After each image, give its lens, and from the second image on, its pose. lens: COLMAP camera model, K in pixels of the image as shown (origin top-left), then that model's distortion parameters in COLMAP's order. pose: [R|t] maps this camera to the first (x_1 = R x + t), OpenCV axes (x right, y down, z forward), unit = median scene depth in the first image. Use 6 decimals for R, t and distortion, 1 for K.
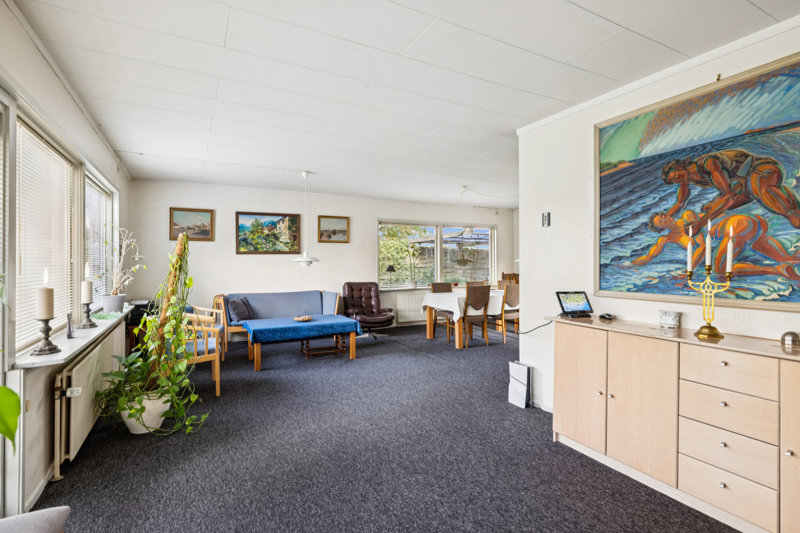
lens RADIAL K [[386.8, 0, 397.3], [0, 386.8, 264.2], [0, 0, 1]] dist [-0.002773, 0.000949]
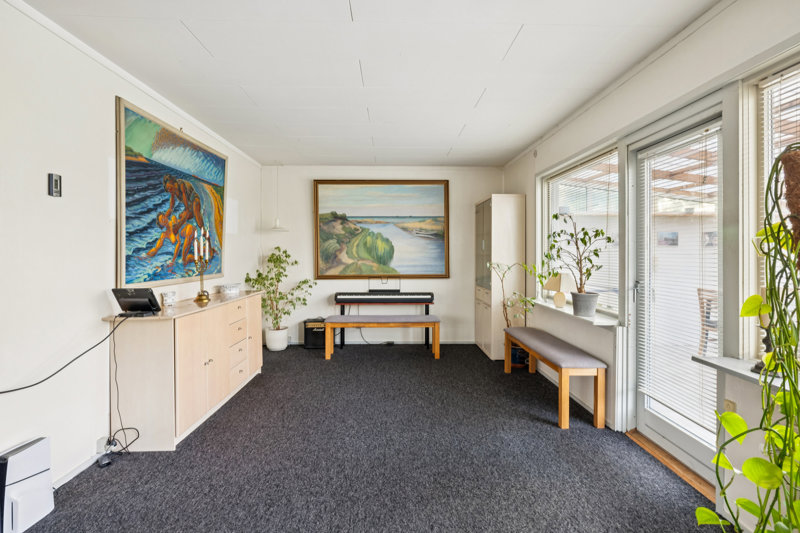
lens RADIAL K [[386.8, 0, 399.1], [0, 386.8, 260.7], [0, 0, 1]] dist [-0.002773, 0.000949]
pose [[-0.891695, -0.008291, 0.452561, -0.765435], [0.001832, 0.999758, 0.021924, -0.012071], [-0.452634, 0.020379, -0.891464, 2.514721]]
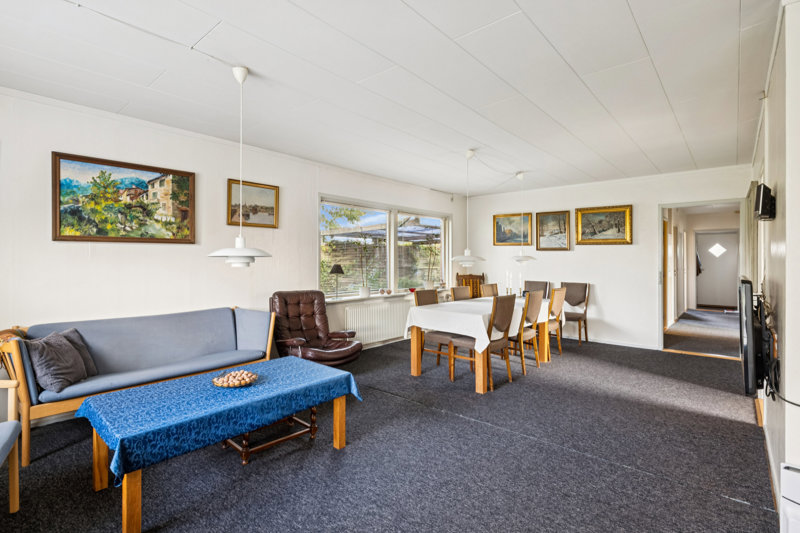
lens RADIAL K [[386.8, 0, 400.2], [0, 386.8, 260.9], [0, 0, 1]] dist [-0.002773, 0.000949]
pose [[0.936288, 0.005851, 0.351183, -0.159339], [-0.004897, 0.999982, -0.003604, -0.001214], [-0.351198, 0.001655, 0.936300, 0.351561]]
